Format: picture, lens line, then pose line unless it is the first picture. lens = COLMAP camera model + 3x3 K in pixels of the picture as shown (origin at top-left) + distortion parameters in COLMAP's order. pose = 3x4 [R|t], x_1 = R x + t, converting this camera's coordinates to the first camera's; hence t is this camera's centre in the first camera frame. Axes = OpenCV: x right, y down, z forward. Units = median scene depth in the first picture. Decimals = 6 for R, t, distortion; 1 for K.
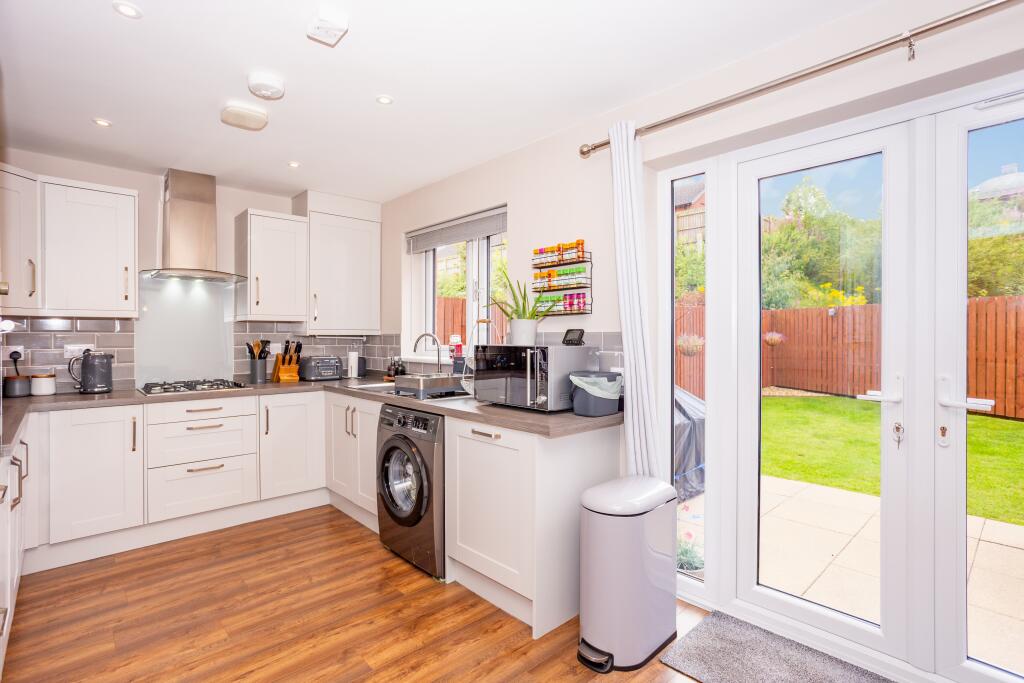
lens RADIAL K [[483.9, 0, 505.7], [0, 483.9, 340.2], [0, 0, 1]] dist [-0.002575, 0.000100]
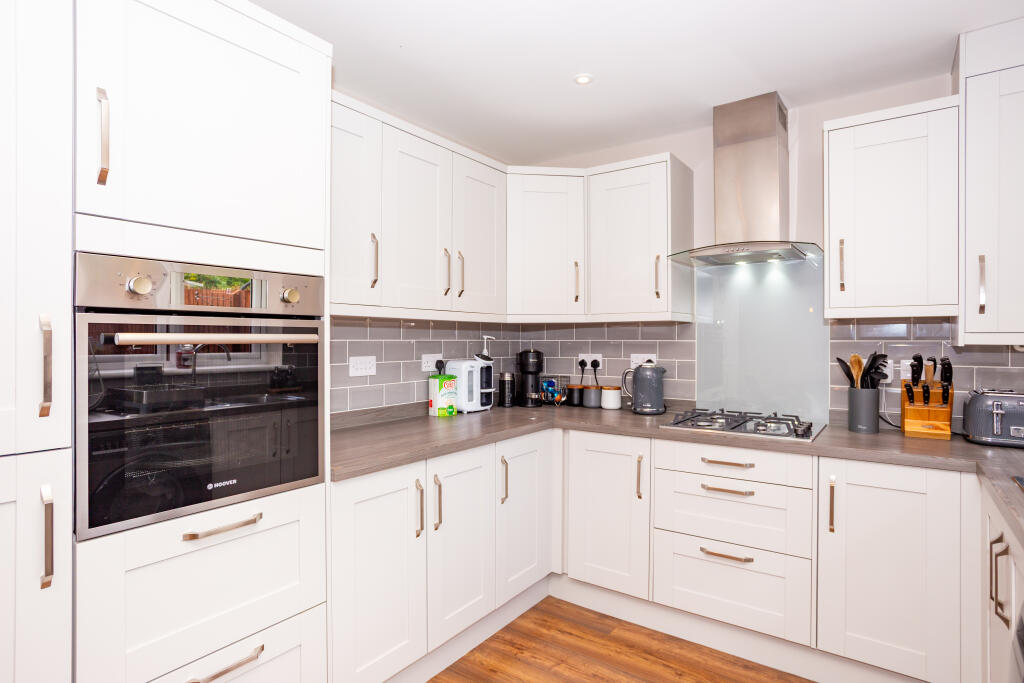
lens RADIAL K [[560.1, 0, 512.0], [0, 560.1, 341.5], [0, 0, 1]] dist [-0.005676, -0.000817]
pose [[0.198530, 0.008728, -0.980056, 0.038856], [-0.004403, 0.999958, 0.008014, -0.018160], [0.980085, 0.002724, 0.198560, 0.505685]]
